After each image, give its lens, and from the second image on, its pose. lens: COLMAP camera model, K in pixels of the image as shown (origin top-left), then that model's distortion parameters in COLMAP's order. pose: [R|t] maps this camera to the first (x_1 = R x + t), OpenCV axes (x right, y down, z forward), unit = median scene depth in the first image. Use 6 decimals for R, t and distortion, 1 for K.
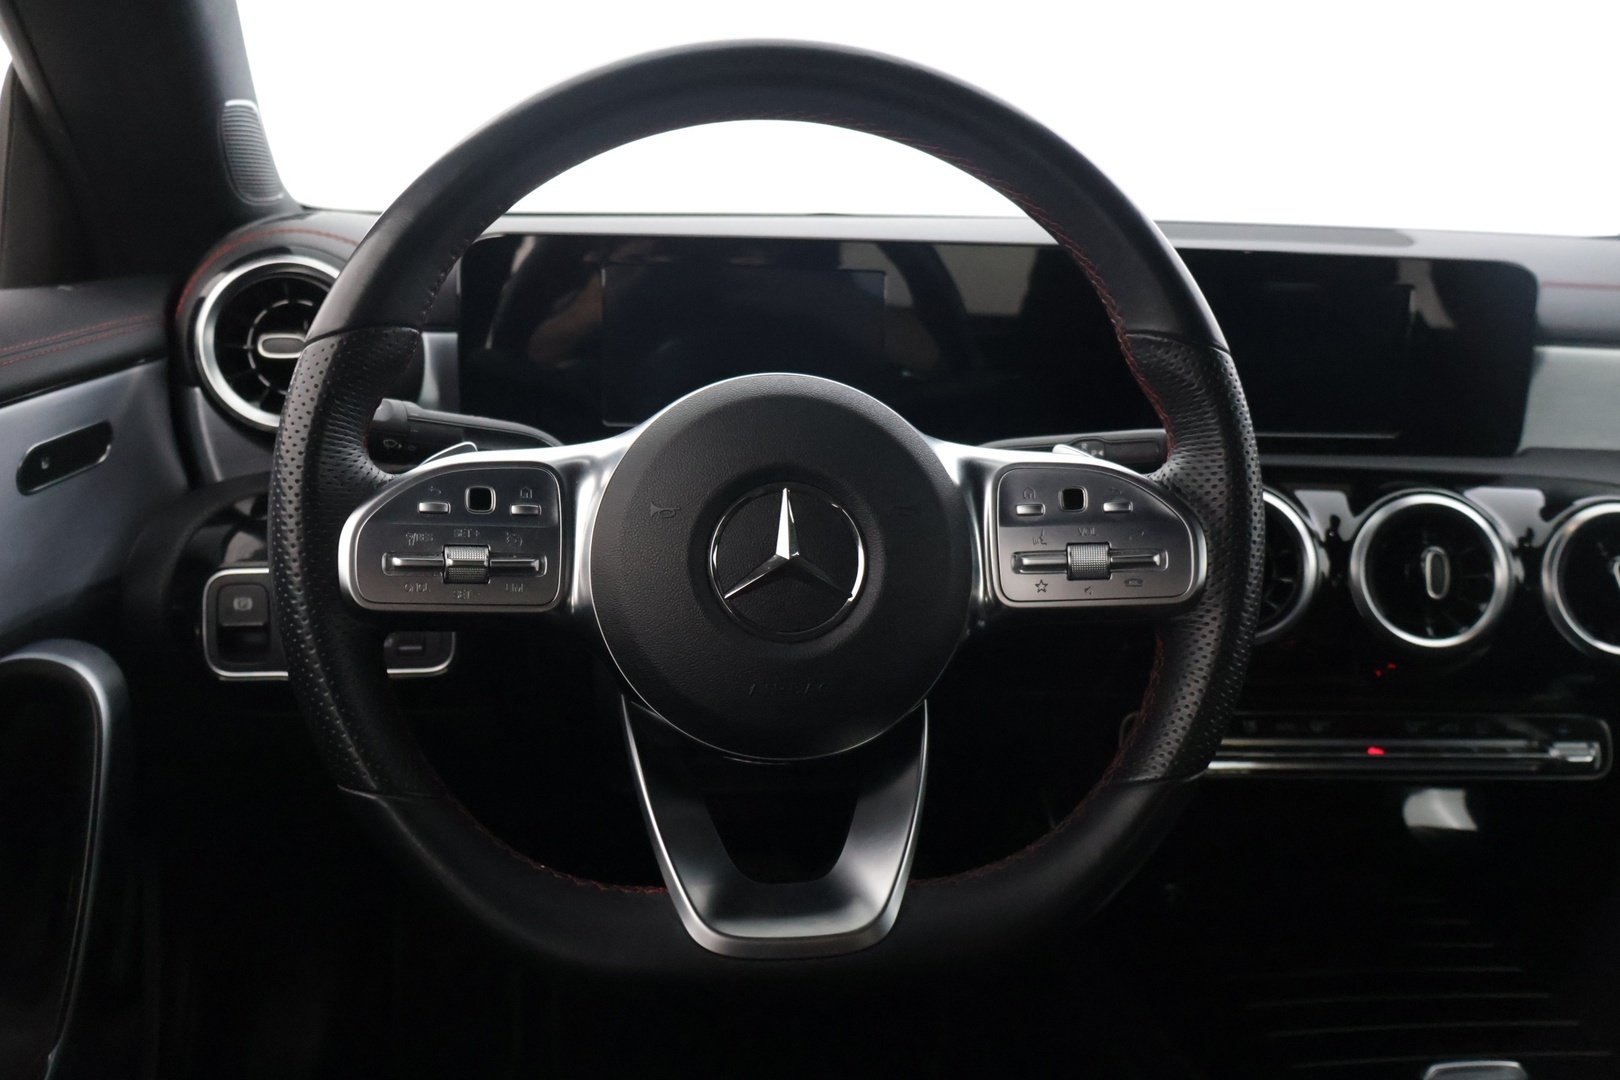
lens RADIAL K [[1355.8, 0, 810.0], [0, 1355.8, 540.0], [0, 0, 1]] dist [0.003274, -0.001490]
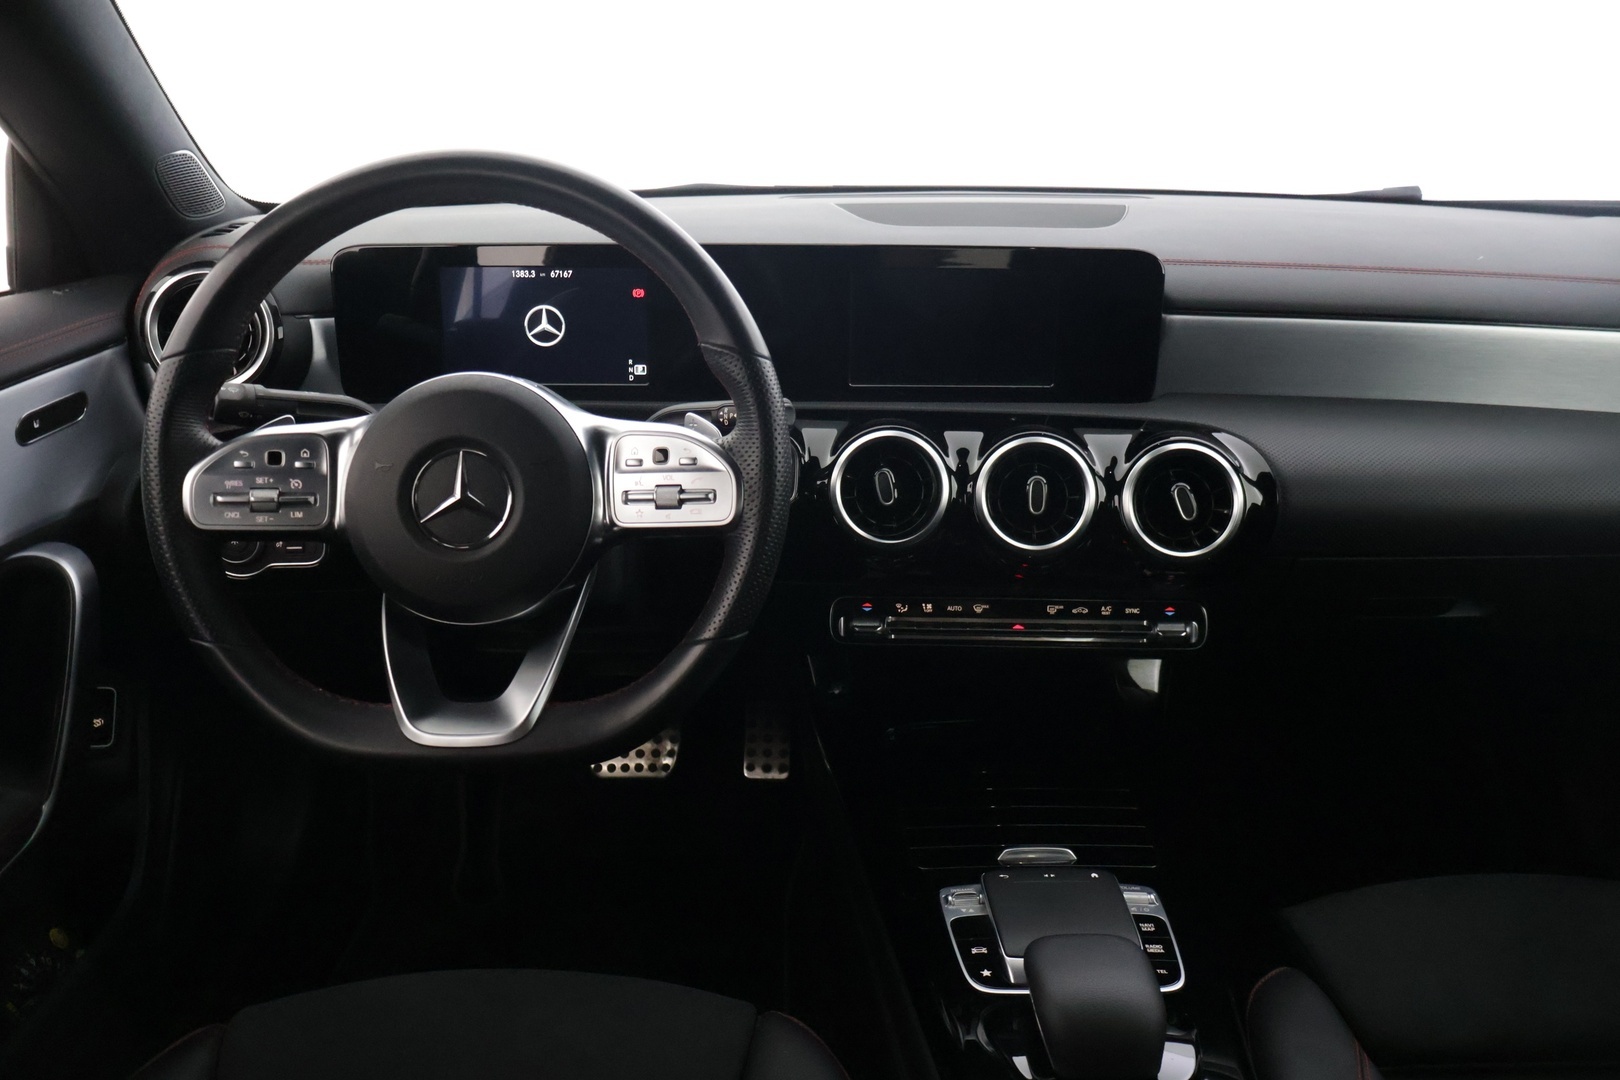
lens RADIAL K [[1355.8, 0, 810.0], [0, 1355.8, 540.0], [0, 0, 1]] dist [0.003274, -0.001490]
pose [[0.996406, 0.003603, -0.084628, 0.489271], [0.003576, 0.996415, 0.084526, -0.063883], [0.084630, -0.084525, 0.992821, -0.495947]]
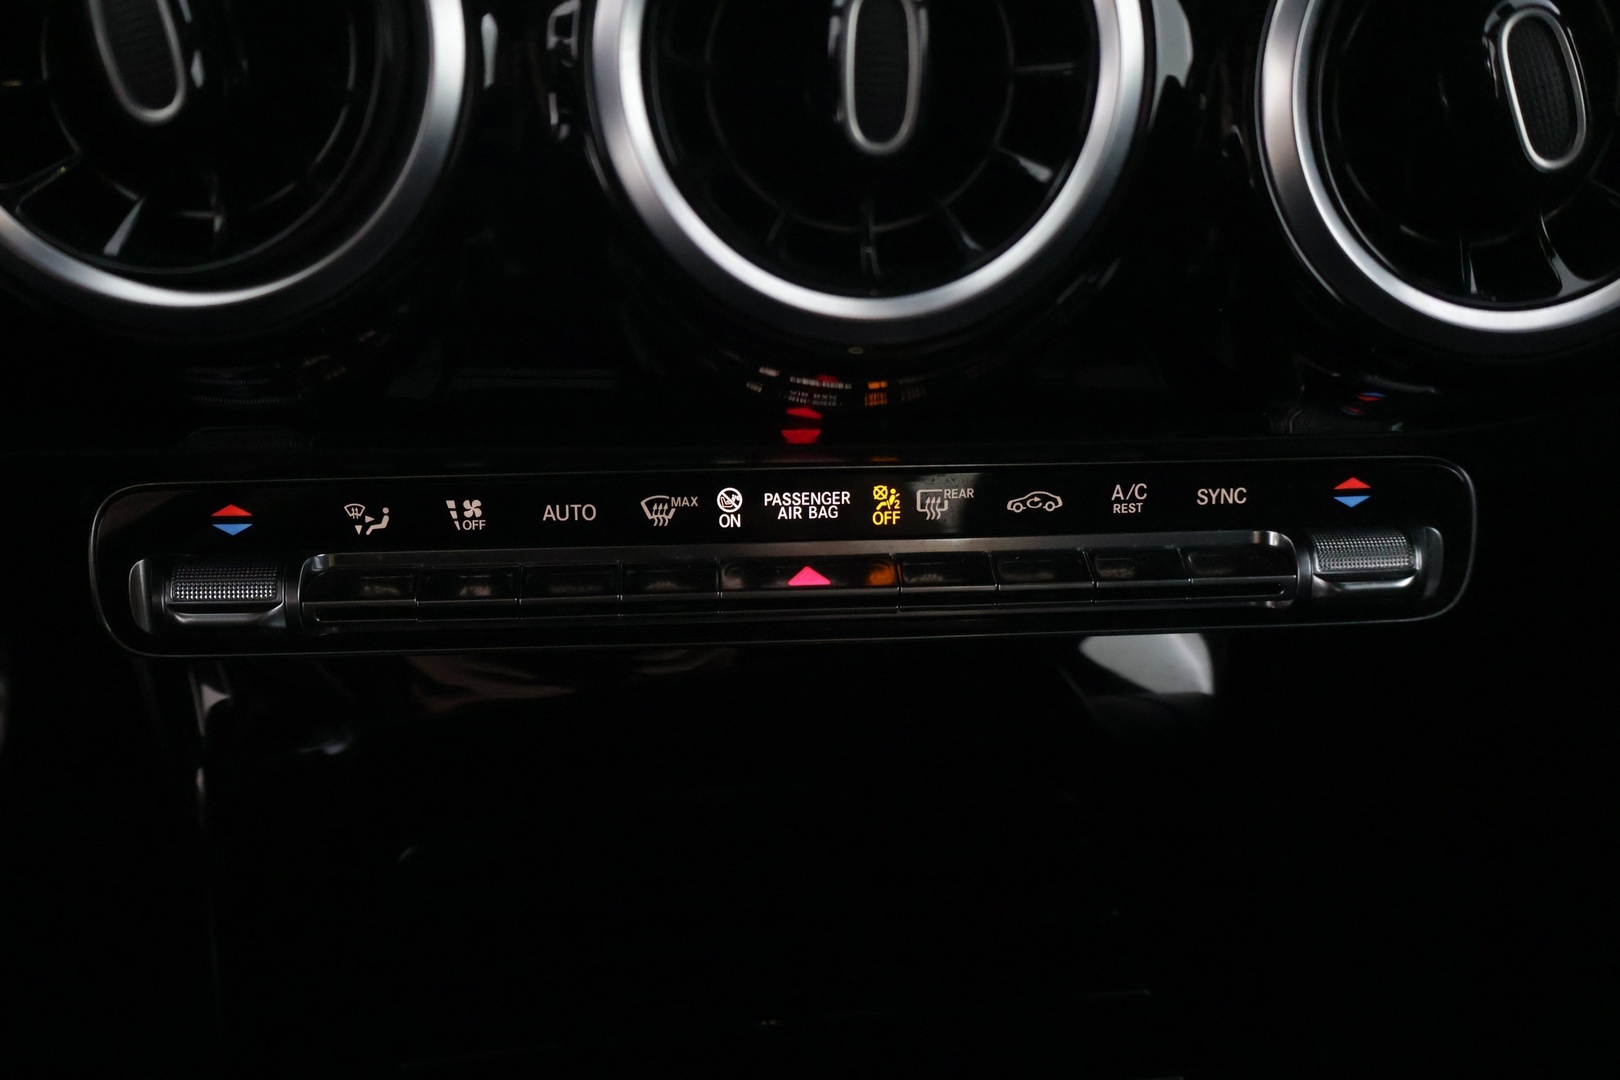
lens RADIAL K [[1780.2, 0, 810.0], [0, 1780.2, 540.0], [0, 0, 1]] dist [-0.000642, -0.001538]
pose [[0.998113, -0.028511, 0.054378, 0.589493], [0.010587, 0.952304, 0.304968, 0.007339], [-0.060480, -0.303817, 0.950809, 0.848419]]
